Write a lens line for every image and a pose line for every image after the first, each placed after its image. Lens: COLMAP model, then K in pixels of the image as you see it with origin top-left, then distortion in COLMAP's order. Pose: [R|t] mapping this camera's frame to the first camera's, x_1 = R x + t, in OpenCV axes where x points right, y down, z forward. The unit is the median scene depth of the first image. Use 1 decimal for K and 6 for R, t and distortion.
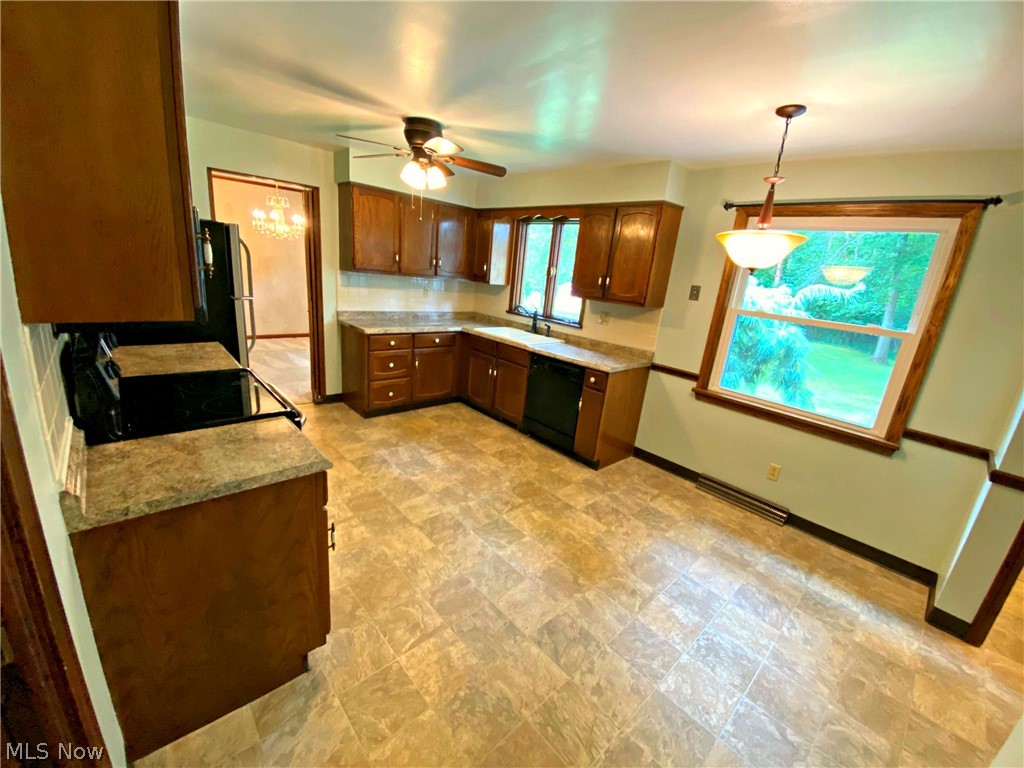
lens RADIAL K [[422.2, 0, 515.6], [0, 422.2, 384.8], [0, 0, 1]] dist [0.032778, -0.001619]
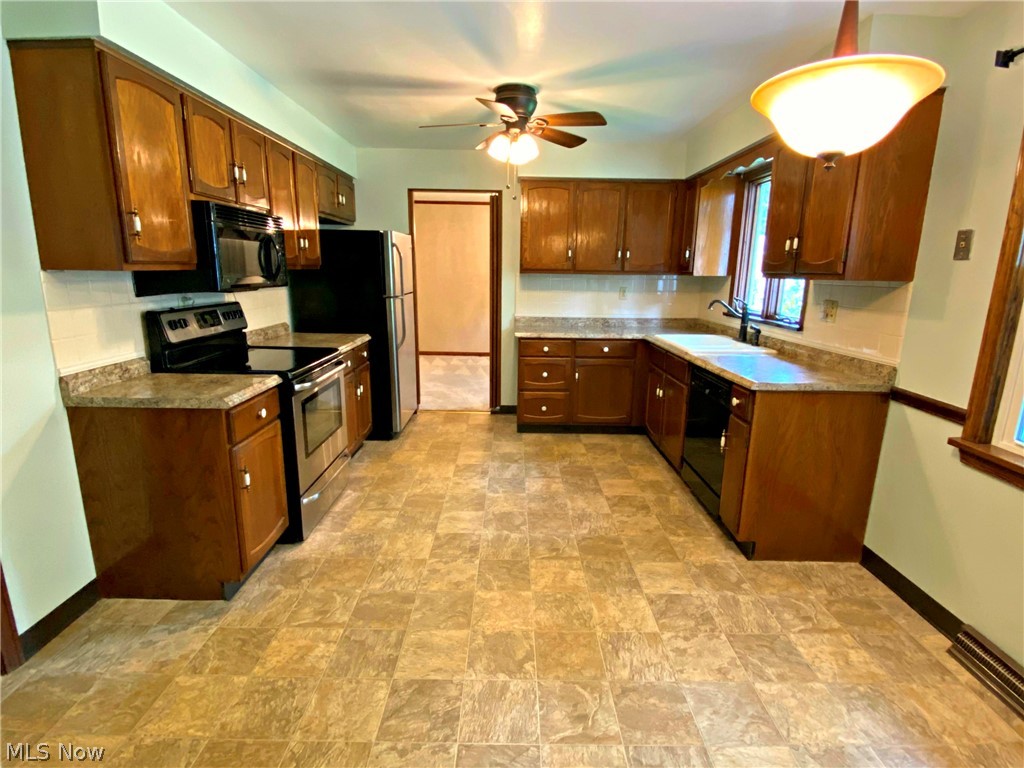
lens RADIAL K [[519.9, 0, 504.9], [0, 519.9, 386.6], [0, 0, 1]] dist [0.025842, -0.006471]
pose [[0.723693, 0.066727, -0.686888, 0.452539], [-0.135624, 0.989657, -0.046753, 0.046214], [0.676664, 0.126993, 0.725258, 0.216299]]
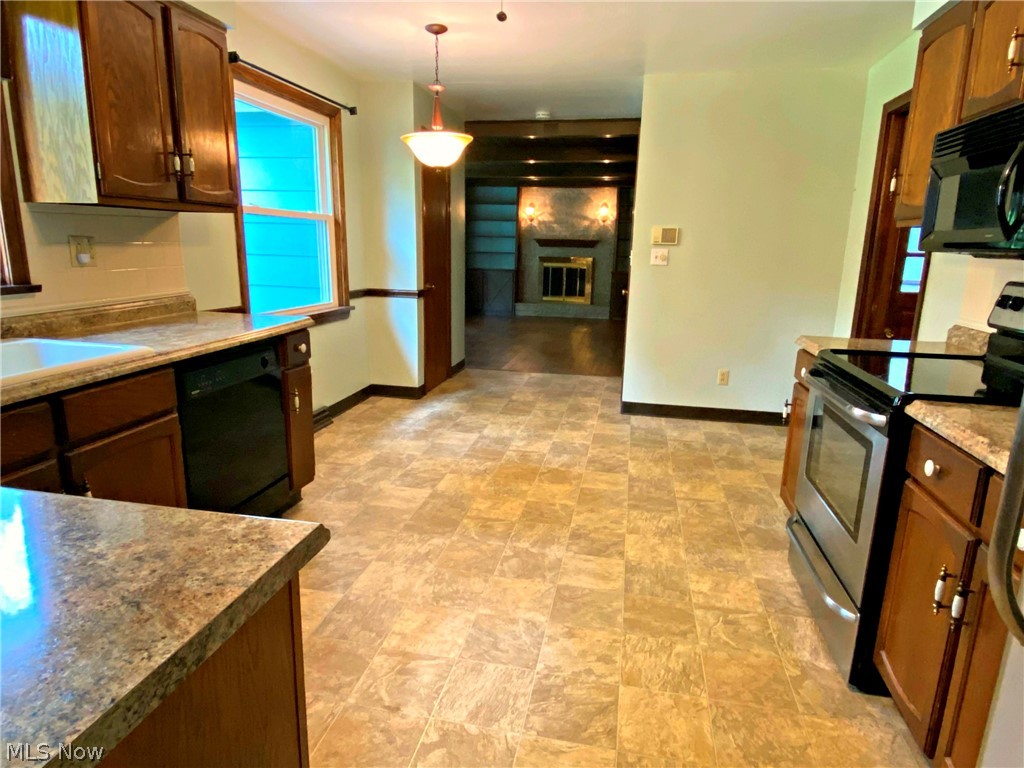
lens RADIAL K [[616.0, 0, 518.2], [0, 616.0, 384.0], [0, 0, 1]] dist [0.045907, -0.000349]
pose [[-0.590816, -0.285217, 0.754711, -0.621654], [0.143118, 0.883545, 0.445943, -0.294856], [-0.794011, 0.371483, -0.481193, 1.166762]]
